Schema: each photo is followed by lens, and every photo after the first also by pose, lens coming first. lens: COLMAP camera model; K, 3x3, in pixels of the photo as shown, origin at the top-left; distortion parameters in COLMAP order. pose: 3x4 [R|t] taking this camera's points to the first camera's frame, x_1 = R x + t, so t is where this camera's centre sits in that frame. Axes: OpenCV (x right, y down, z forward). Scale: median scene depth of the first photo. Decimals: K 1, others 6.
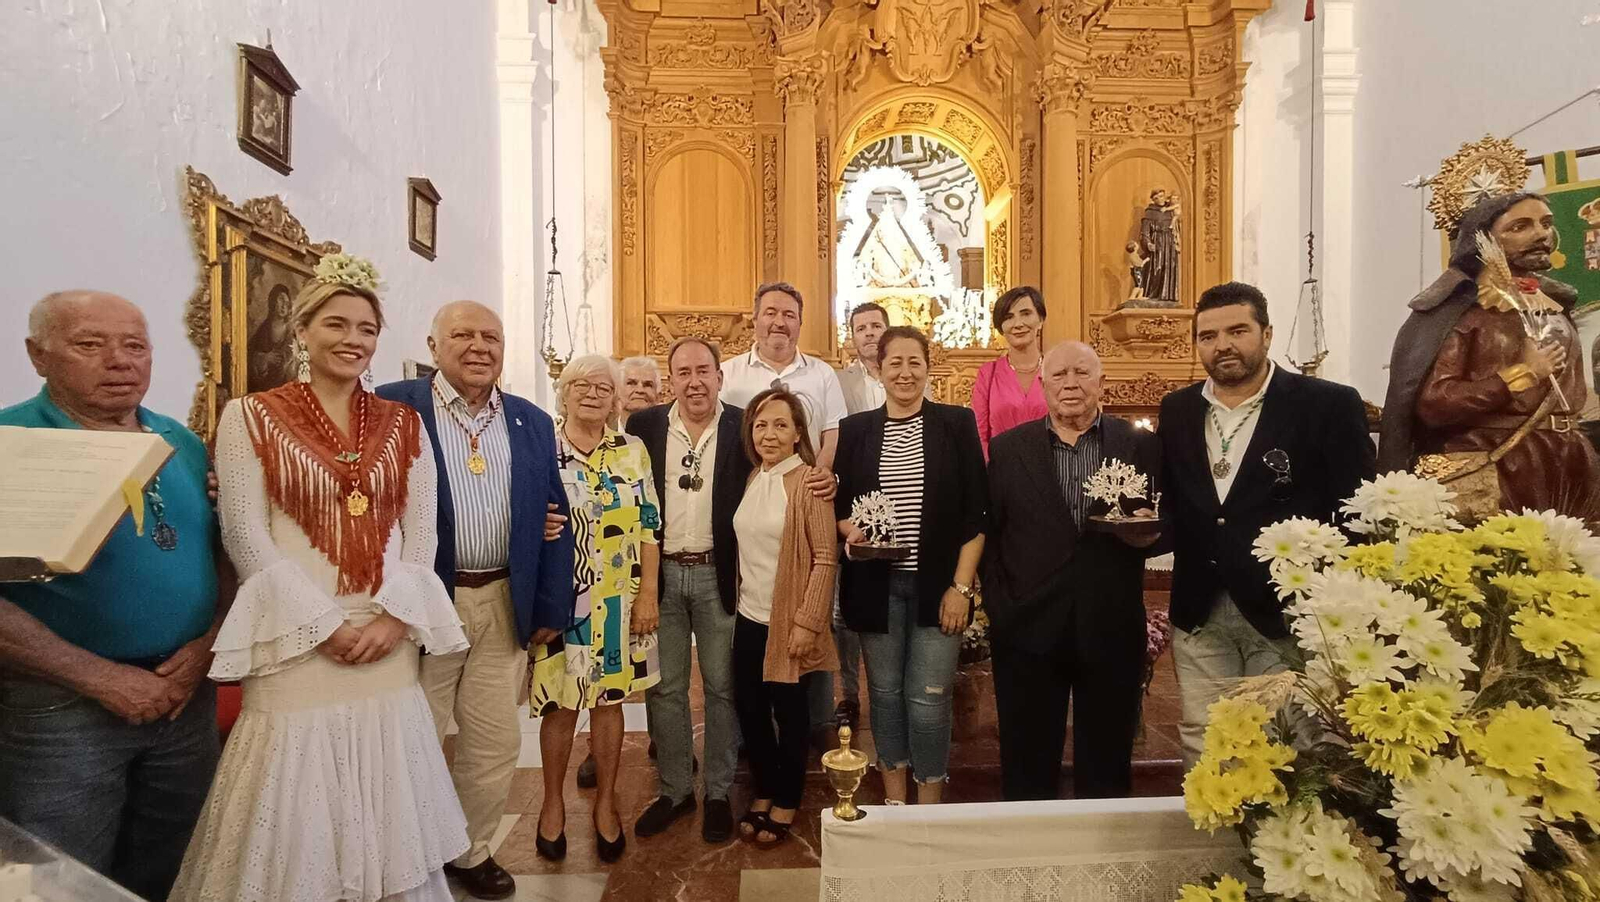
lens RADIAL K [[734.9, 0, 807.3], [0, 734.9, 477.8], [0, 0, 1]] dist [0.001504, -0.000060]
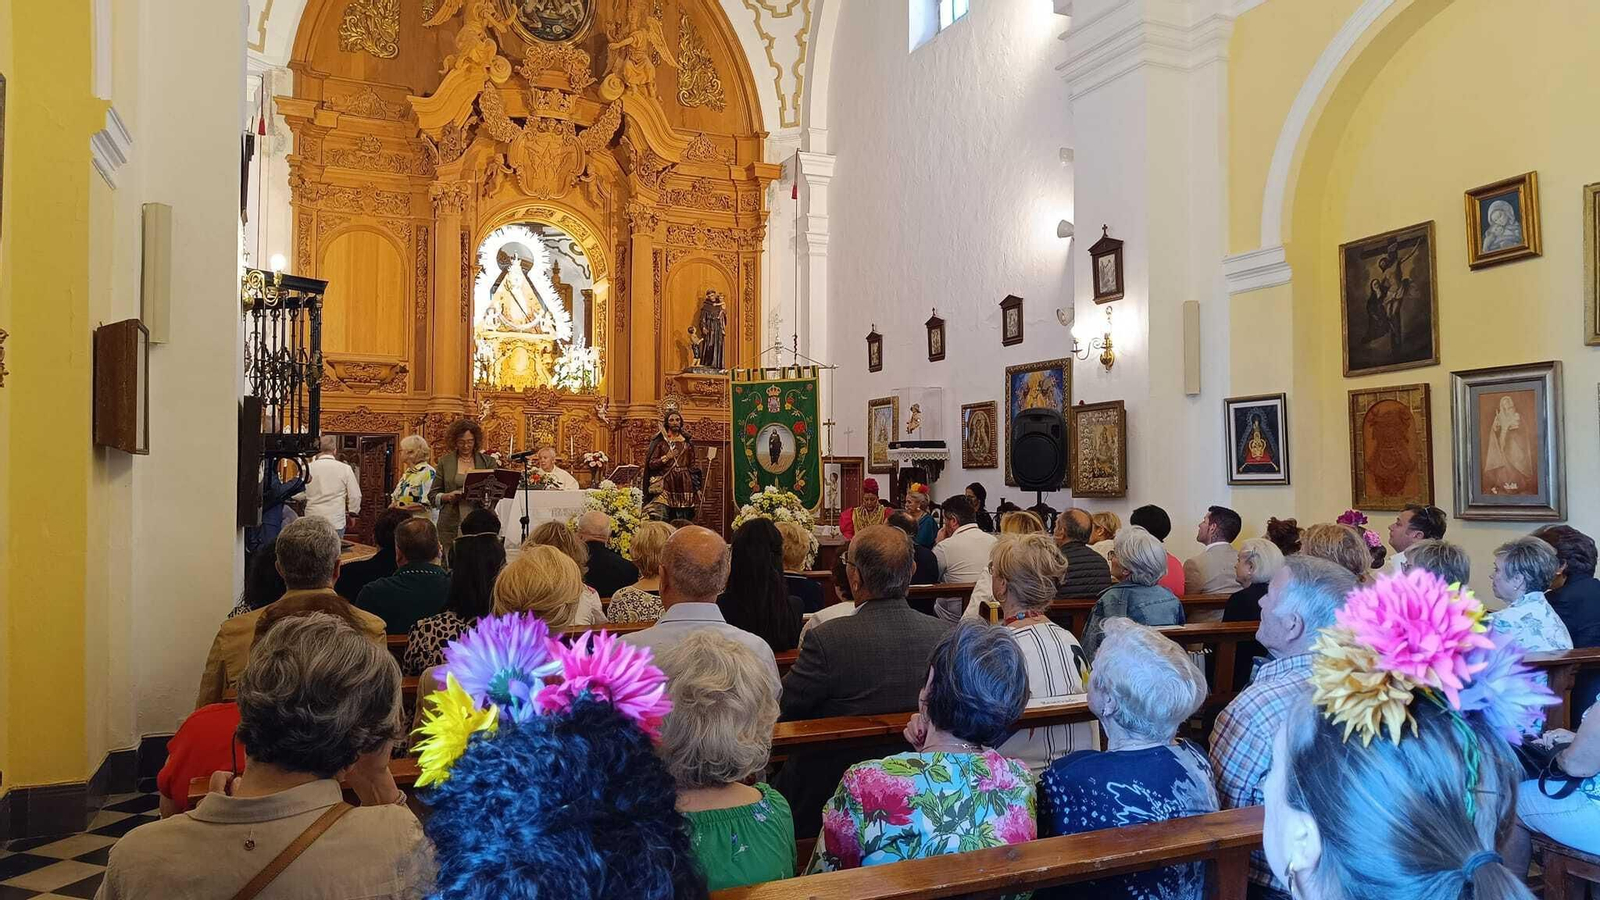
lens RADIAL K [[1096.3, 0, 800.0], [0, 1096.3, 450.0], [0, 0, 1]] dist [0.007997, -0.000429]
pose [[0.935358, 0.022714, 0.352972, -0.103448], [-0.004096, 0.998565, -0.053404, 0.029815], [-0.353678, 0.048506, 0.934109, -1.026947]]
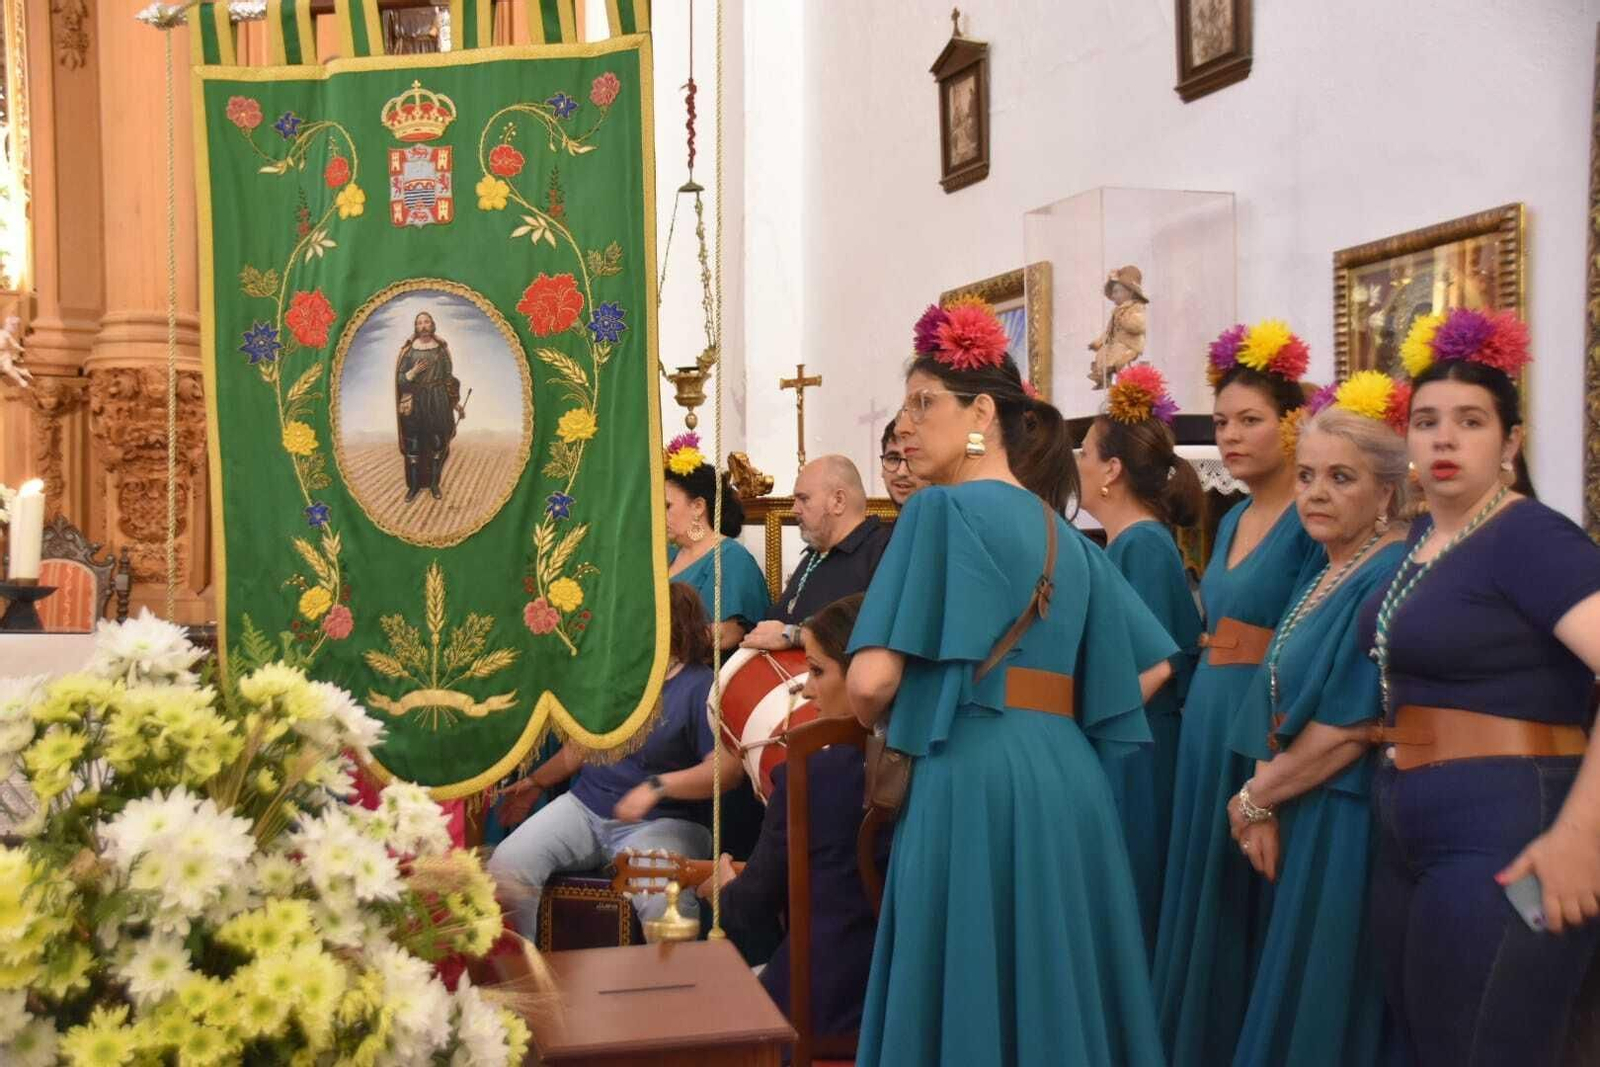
lens RADIAL K [[2062.4, 0, 802.4], [0, 2062.4, 553.5], [0, 0, 1]] dist [0.028464, 0.864100]
pose [[0.941817, 0.012377, 0.335897, 0.293649], [0.001577, 0.999148, -0.041238, 0.007380], [-0.336121, 0.039369, 0.940996, -0.179660]]
